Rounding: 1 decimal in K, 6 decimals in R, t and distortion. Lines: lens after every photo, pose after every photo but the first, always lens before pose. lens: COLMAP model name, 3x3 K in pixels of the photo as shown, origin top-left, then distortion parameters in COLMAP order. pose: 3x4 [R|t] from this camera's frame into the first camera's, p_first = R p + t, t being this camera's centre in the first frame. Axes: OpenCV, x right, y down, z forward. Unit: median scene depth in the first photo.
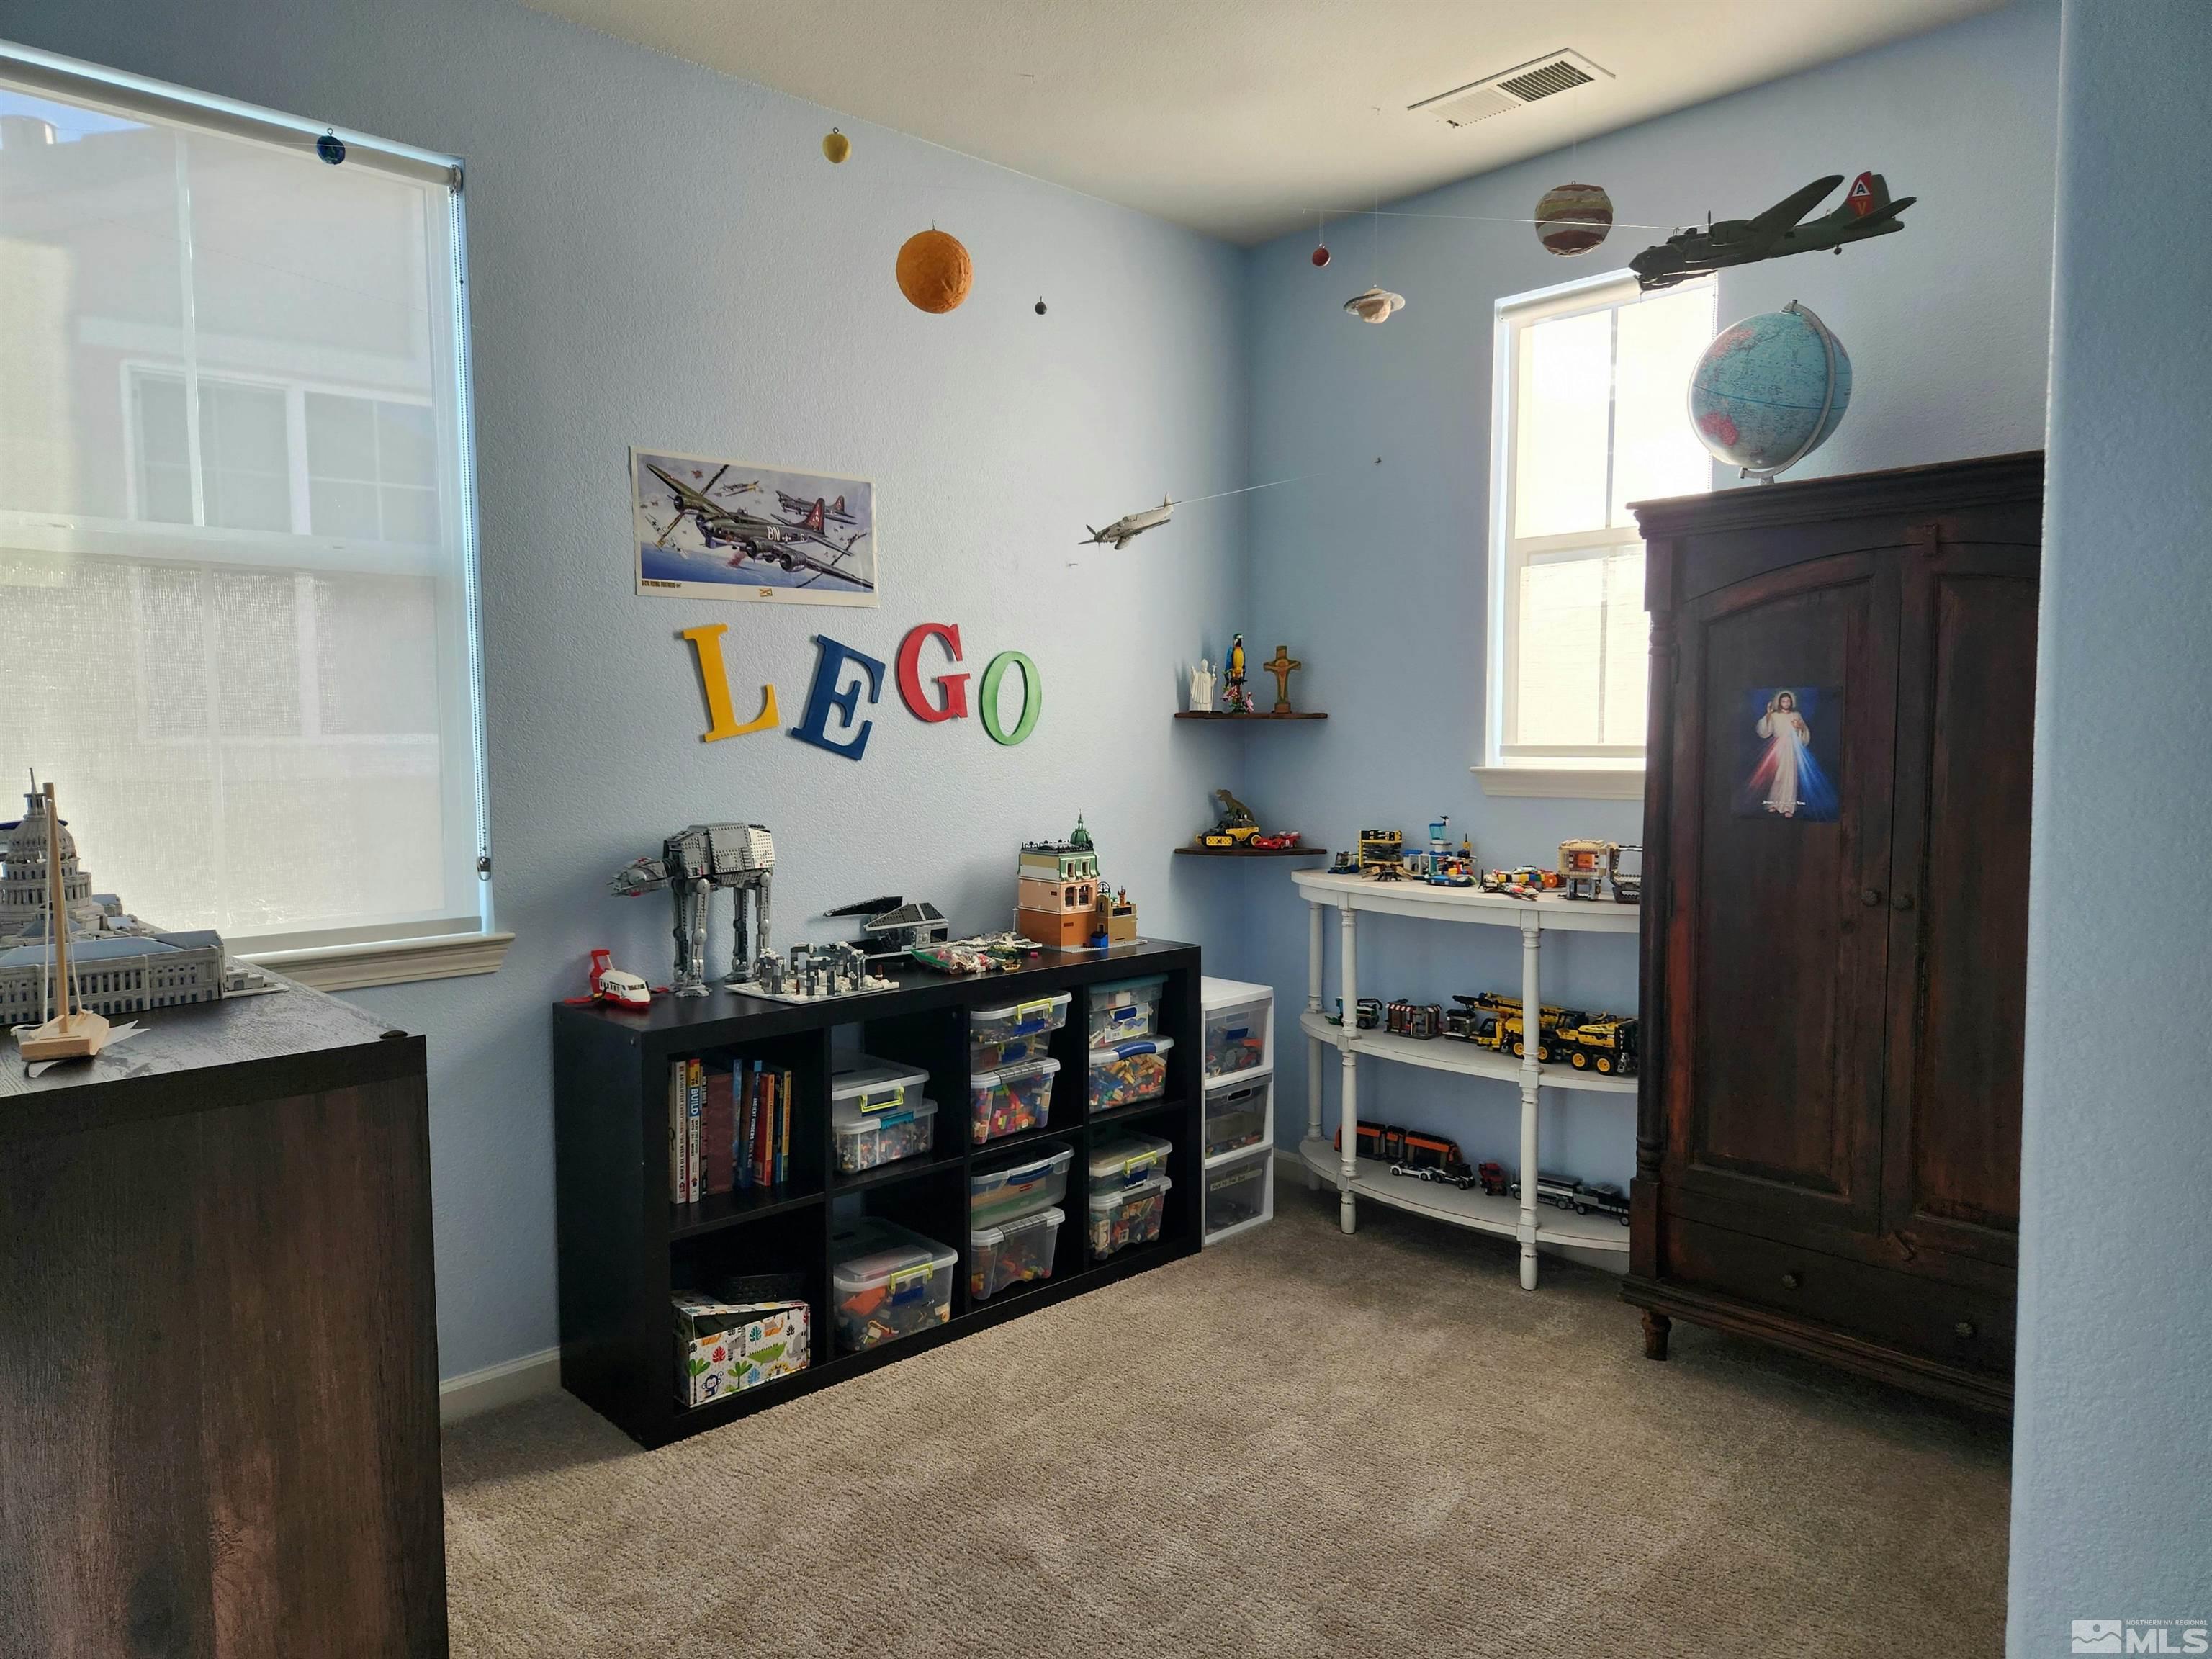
lens RADIAL K [[1484.7, 0, 1109.6], [0, 1484.7, 826.5], [0, 0, 1]] dist [0.066421, -0.053040]
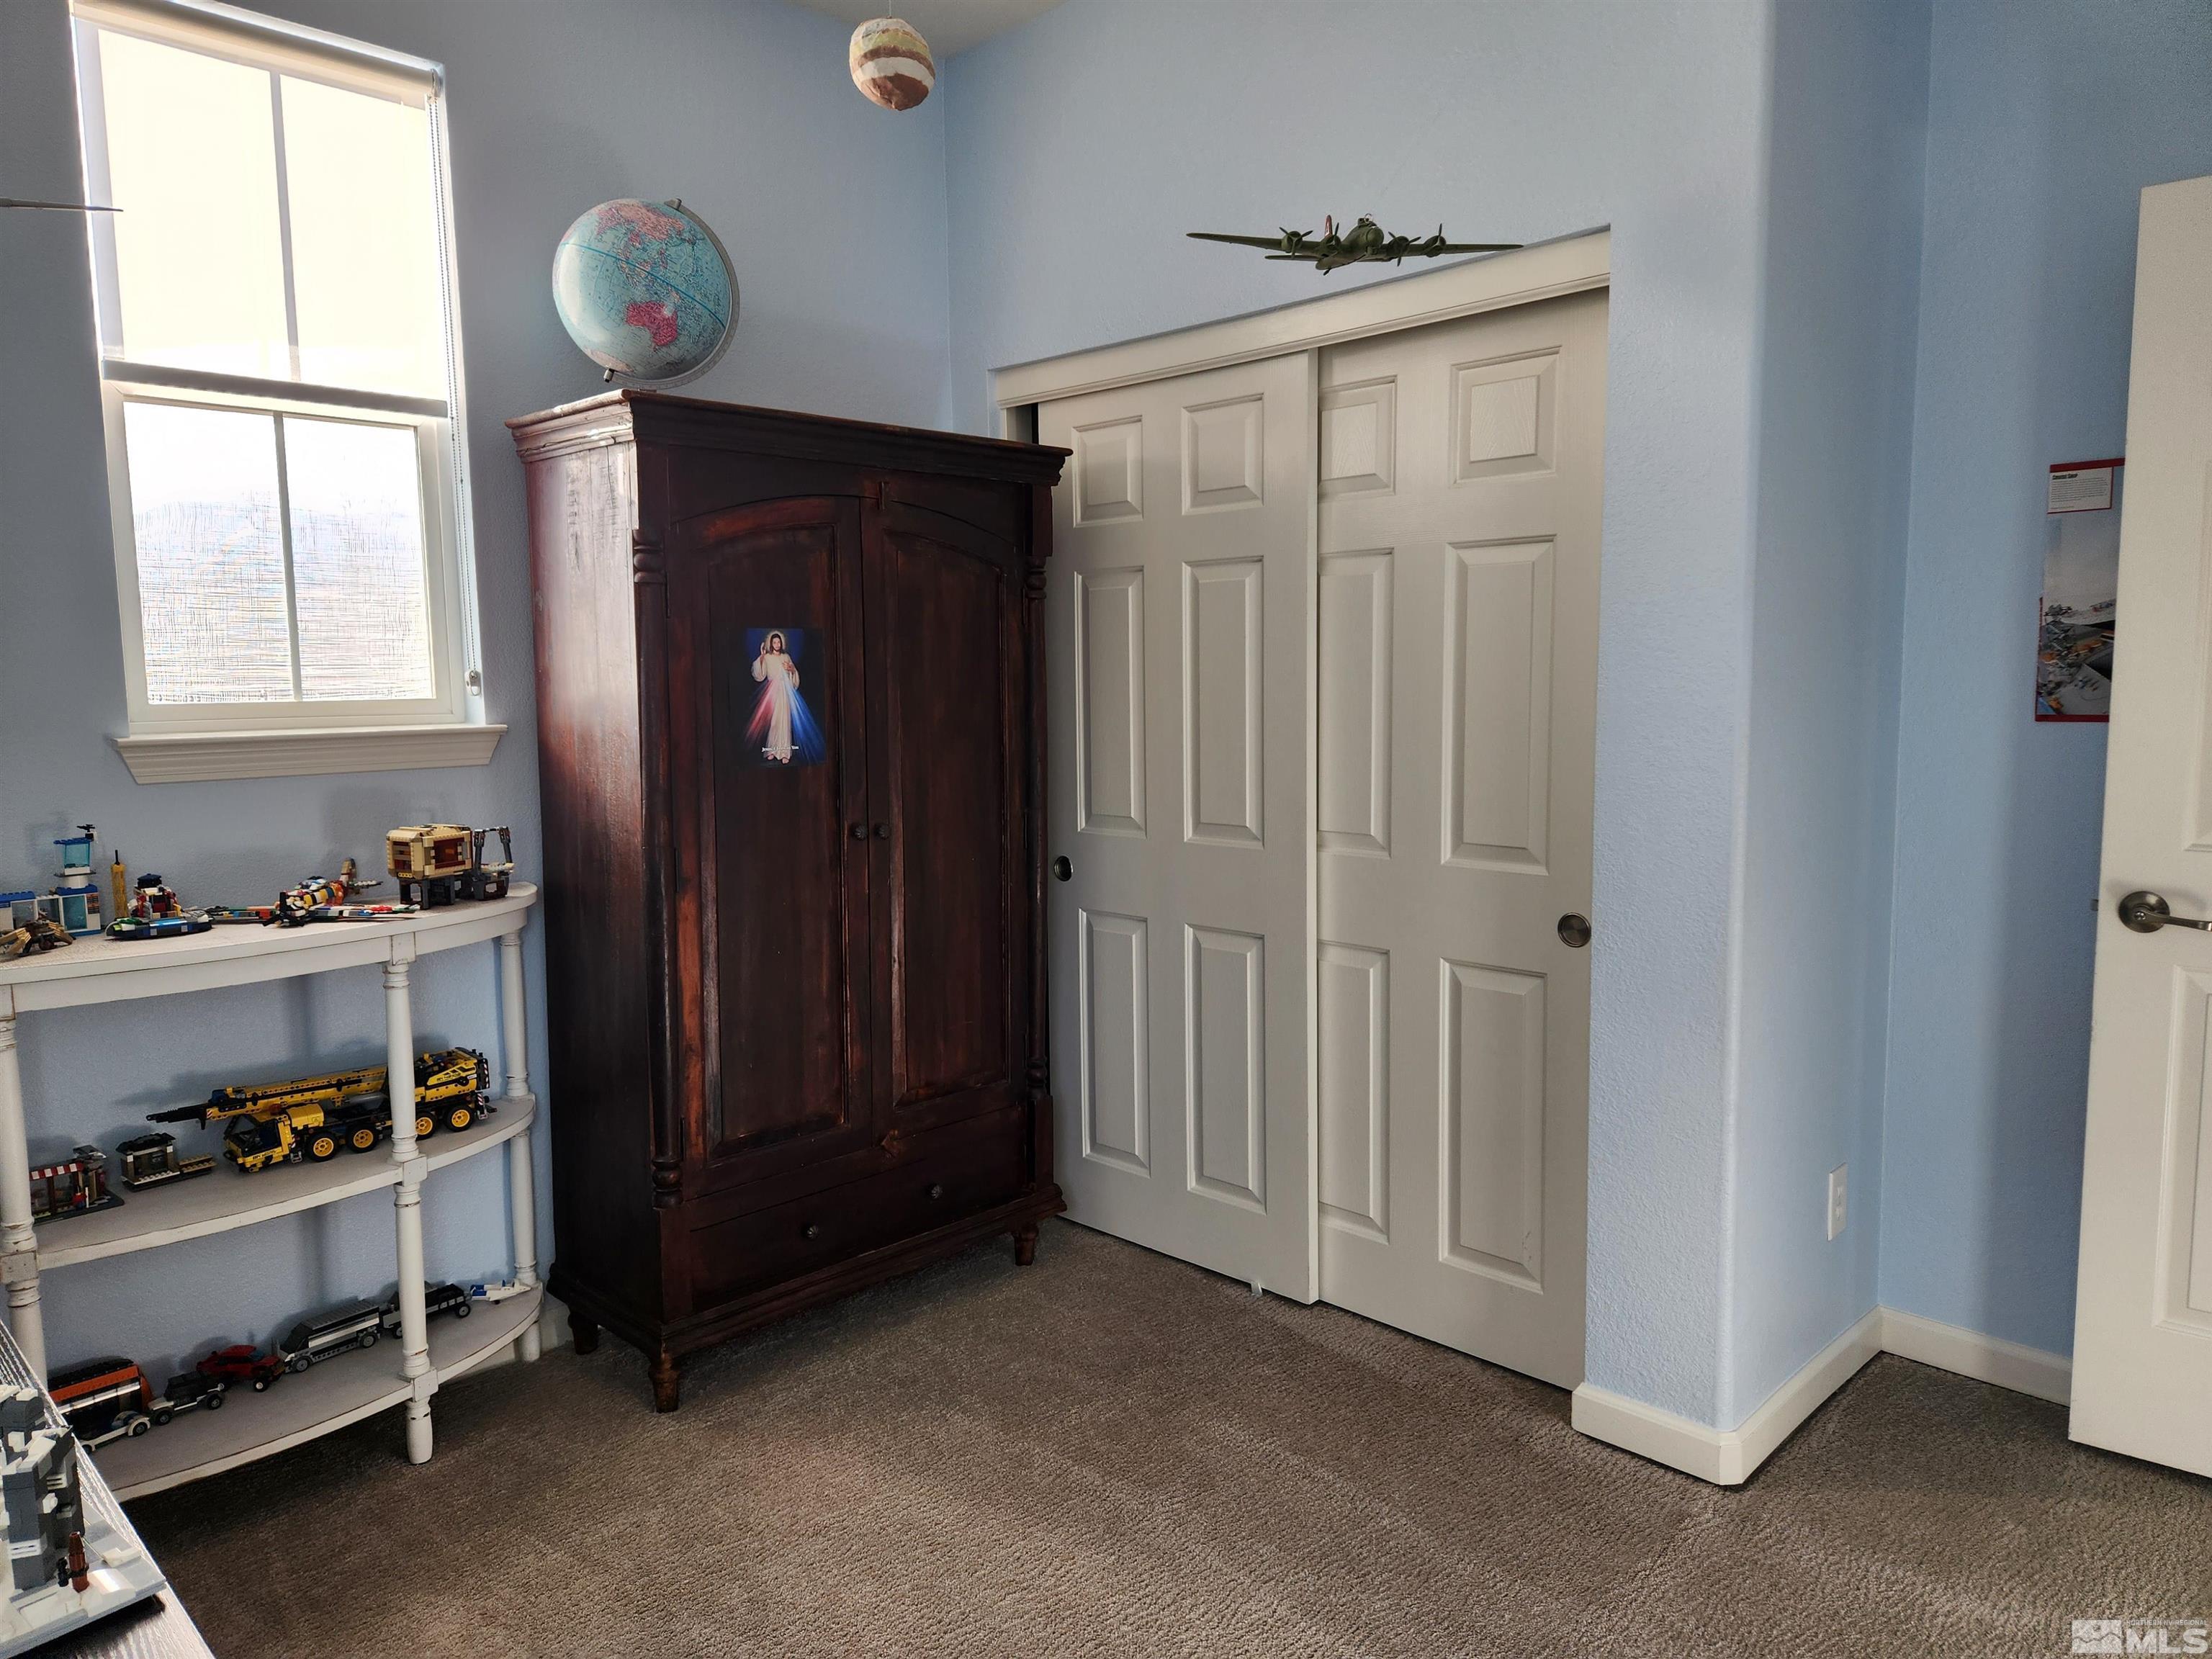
lens RADIAL K [[1484.7, 0, 1109.7], [0, 1484.7, 826.5], [0, 0, 1]] dist [0.066421, -0.053040]
pose [[-0.039902, -0.099209, 0.994266, -0.507731], [0.077668, 0.991740, 0.102074, -0.047122], [-0.996180, 0.081295, -0.031867, 0.818870]]
